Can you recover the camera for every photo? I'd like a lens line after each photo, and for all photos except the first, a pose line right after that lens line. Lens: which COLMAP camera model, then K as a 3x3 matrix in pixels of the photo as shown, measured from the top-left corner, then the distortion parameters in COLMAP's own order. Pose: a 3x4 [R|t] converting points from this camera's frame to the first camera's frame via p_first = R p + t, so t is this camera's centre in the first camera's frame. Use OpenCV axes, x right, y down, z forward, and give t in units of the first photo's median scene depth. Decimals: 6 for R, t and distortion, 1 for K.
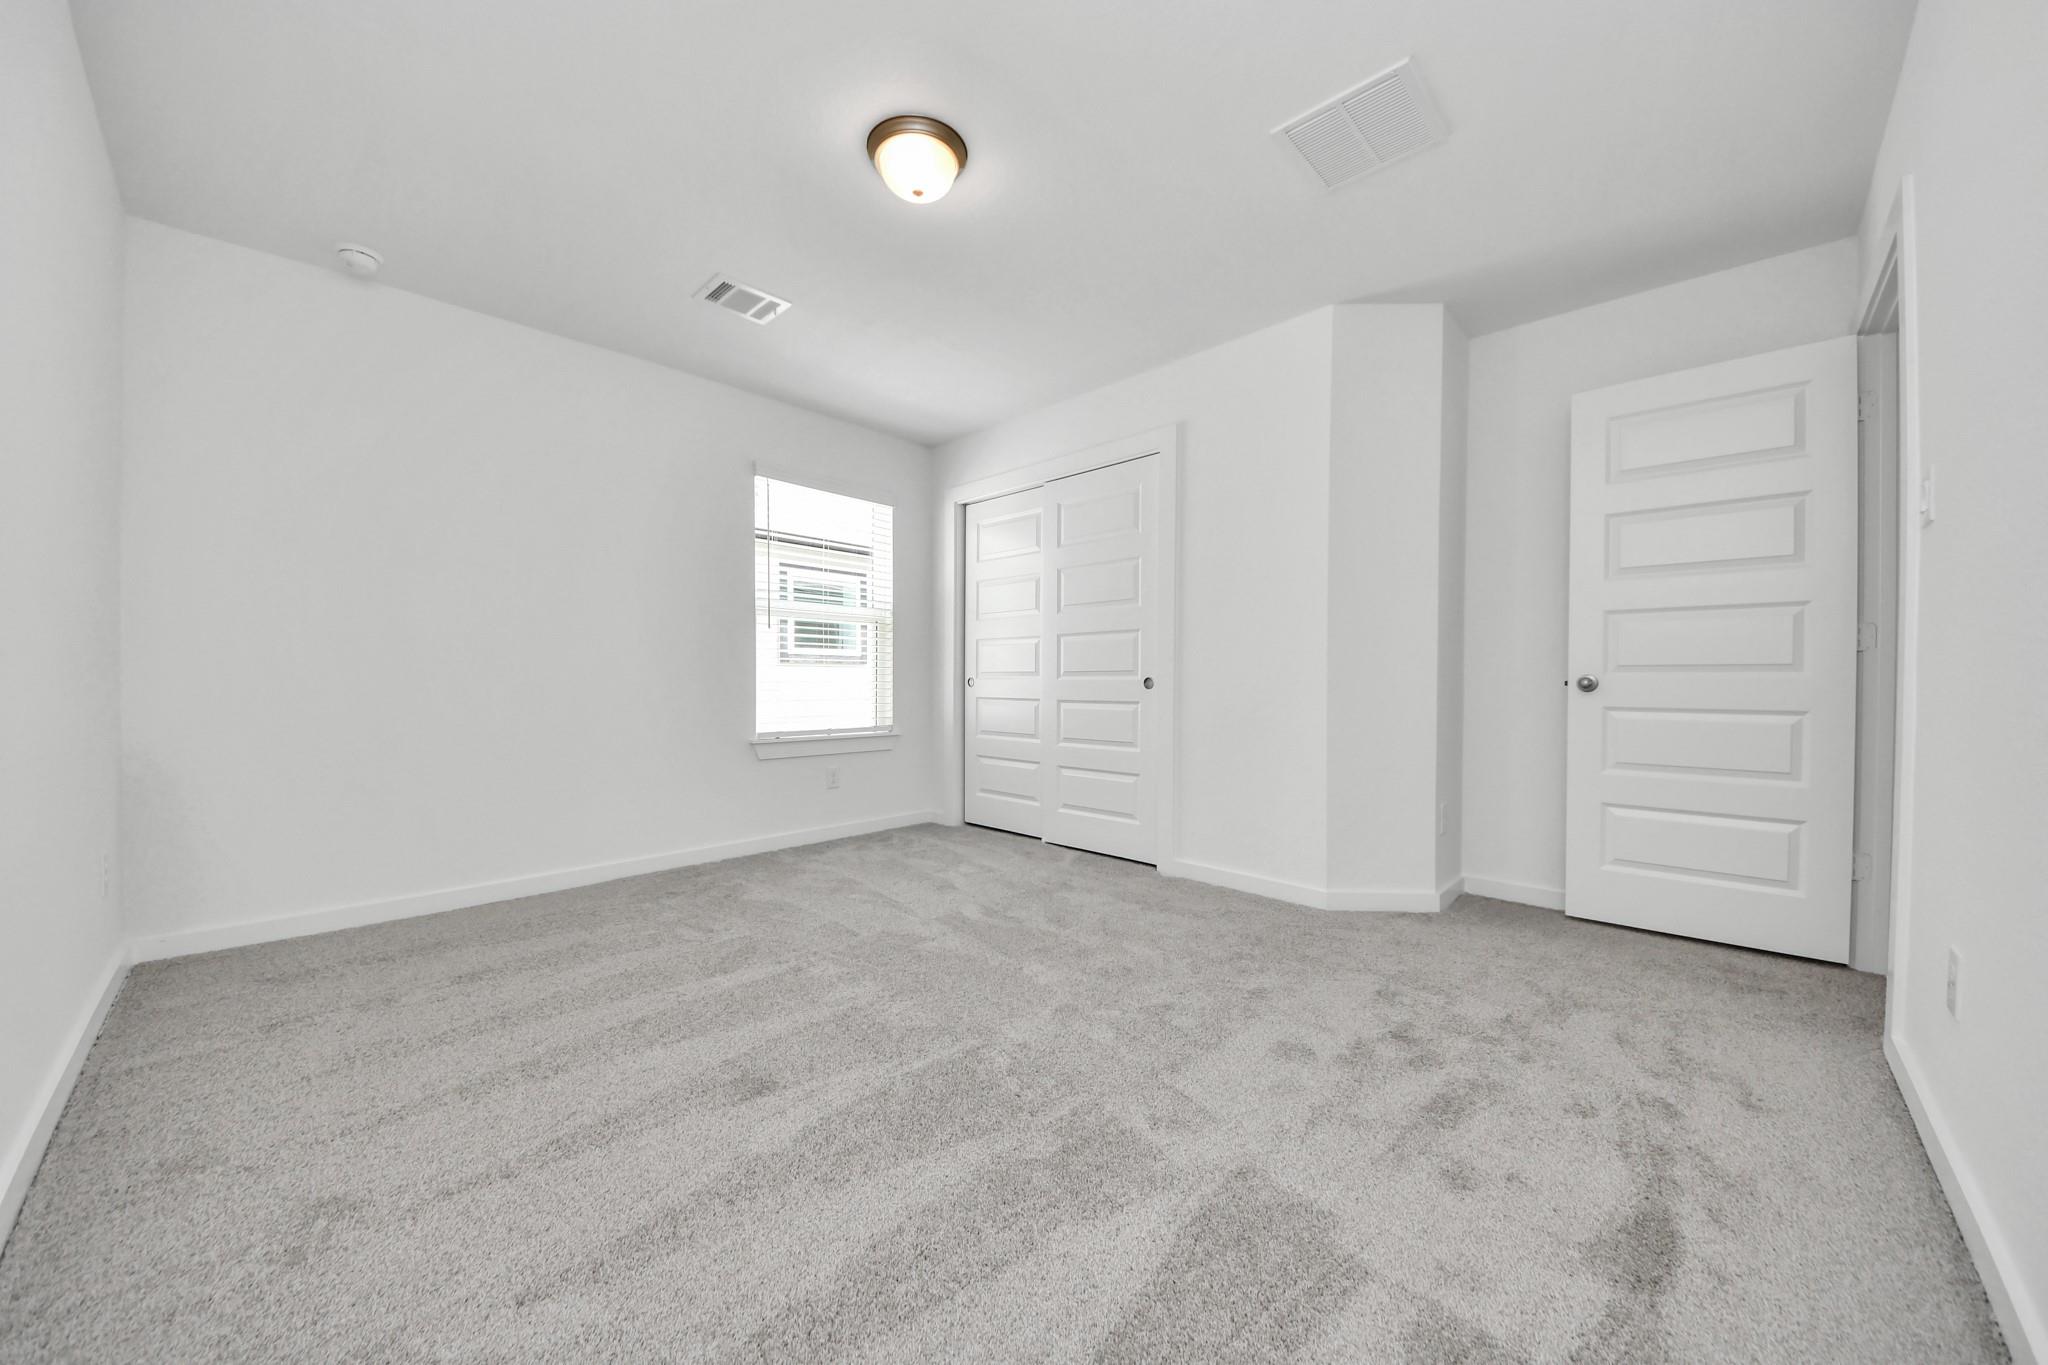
lens RADIAL K [[726.6, 0, 1026.5], [0, 726.6, 686.9], [0, 0, 1]] dist [0.011398, -0.011133]
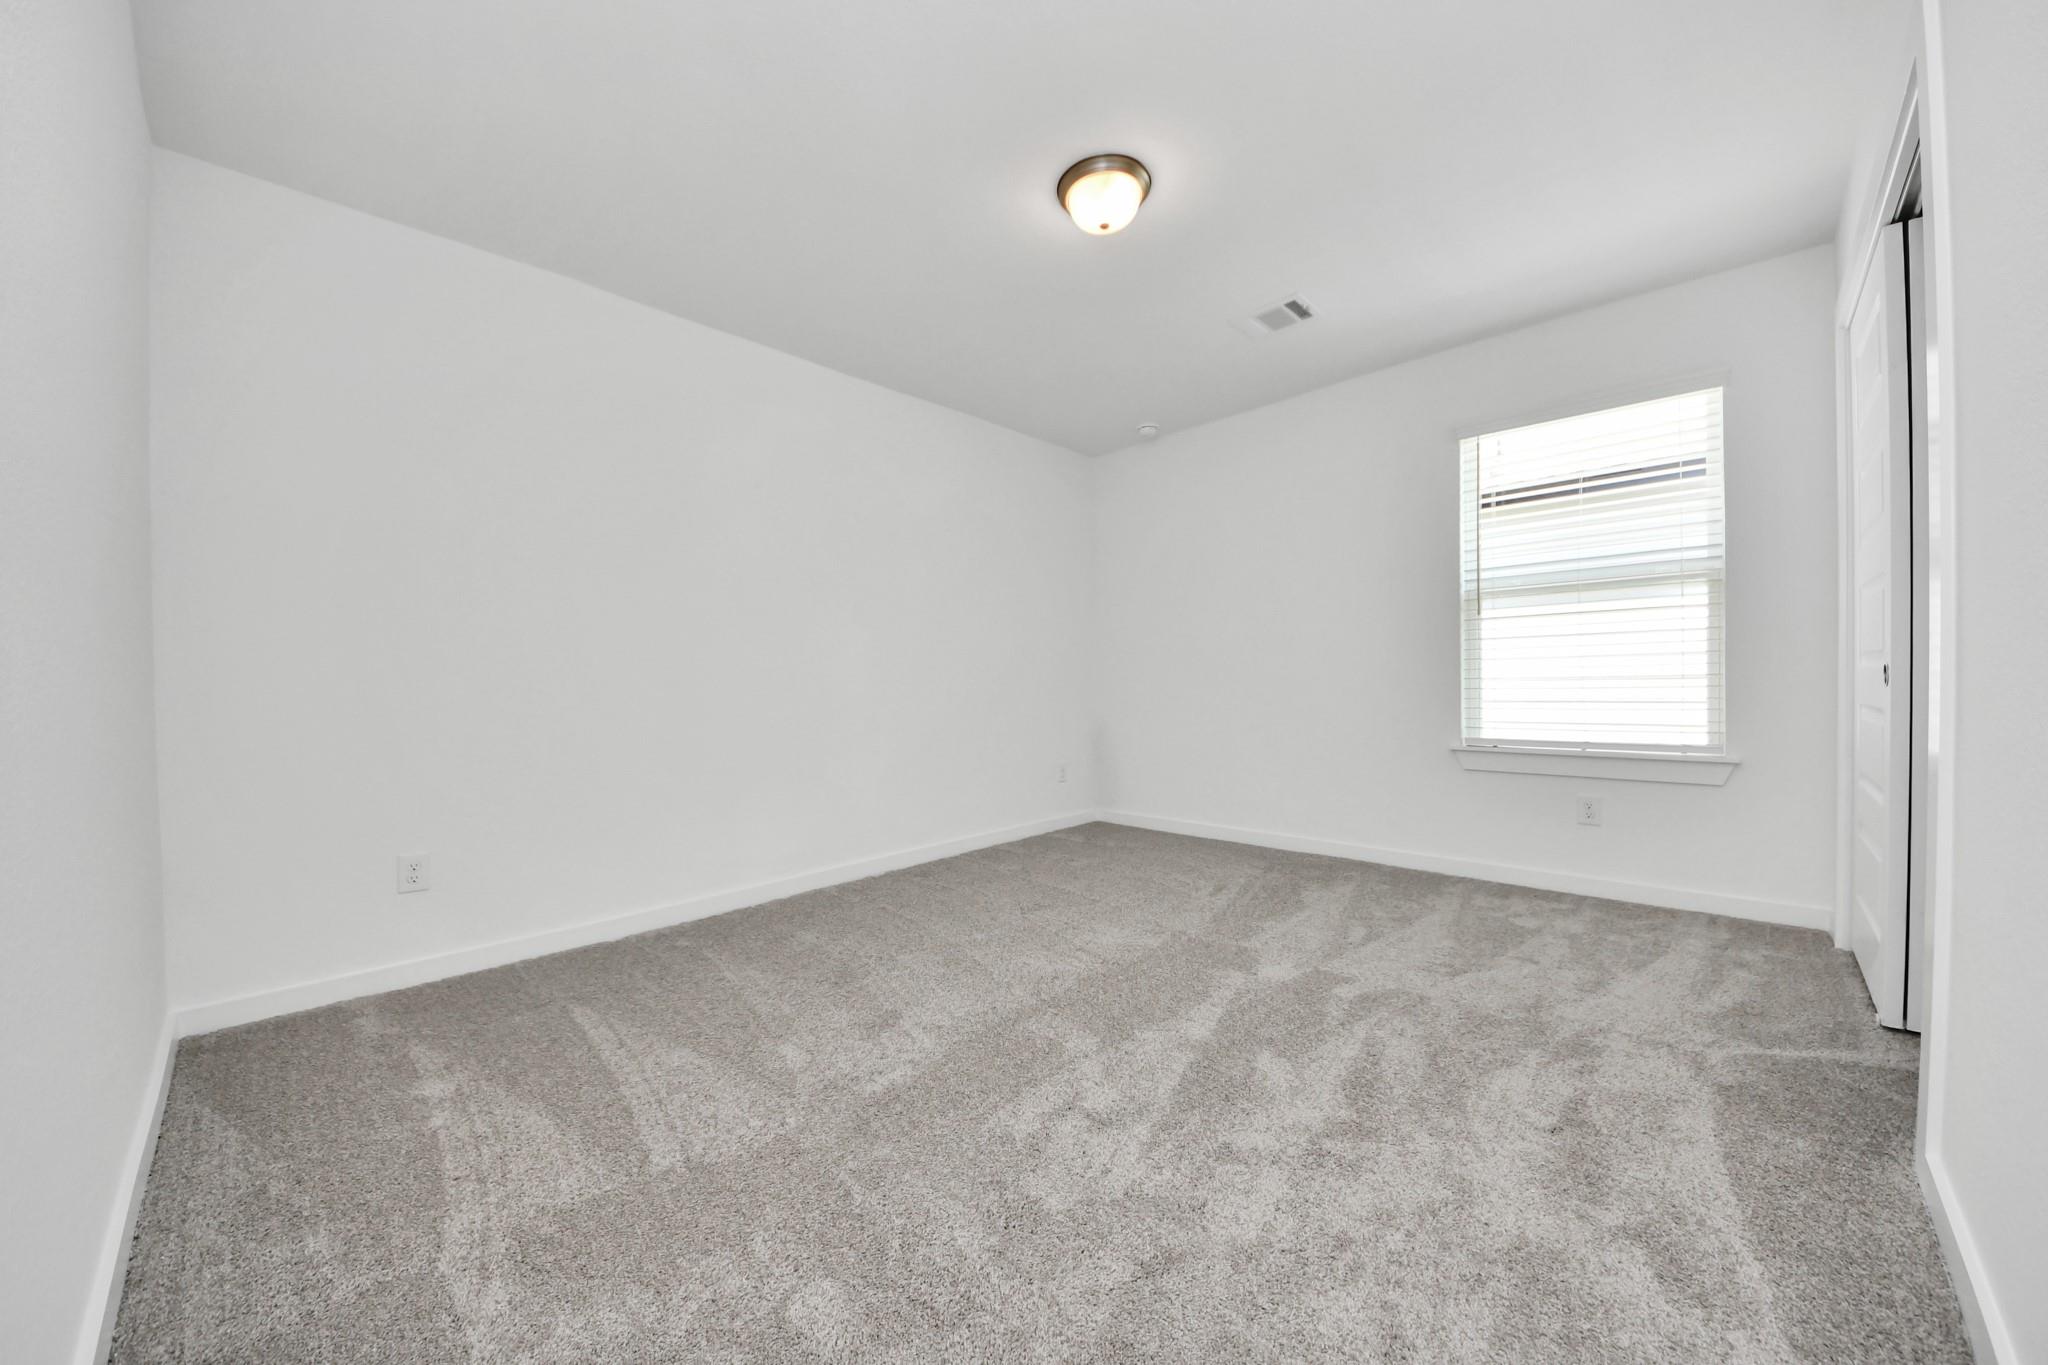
lens RADIAL K [[726.6, 0, 1026.5], [0, 726.6, 686.9], [0, 0, 1]] dist [0.011398, -0.011133]
pose [[-0.020831, -0.001889, -0.999781, 0.515288], [0.006370, 0.999978, -0.002023, 0.000991], [0.999763, -0.006411, -0.020818, 0.512068]]
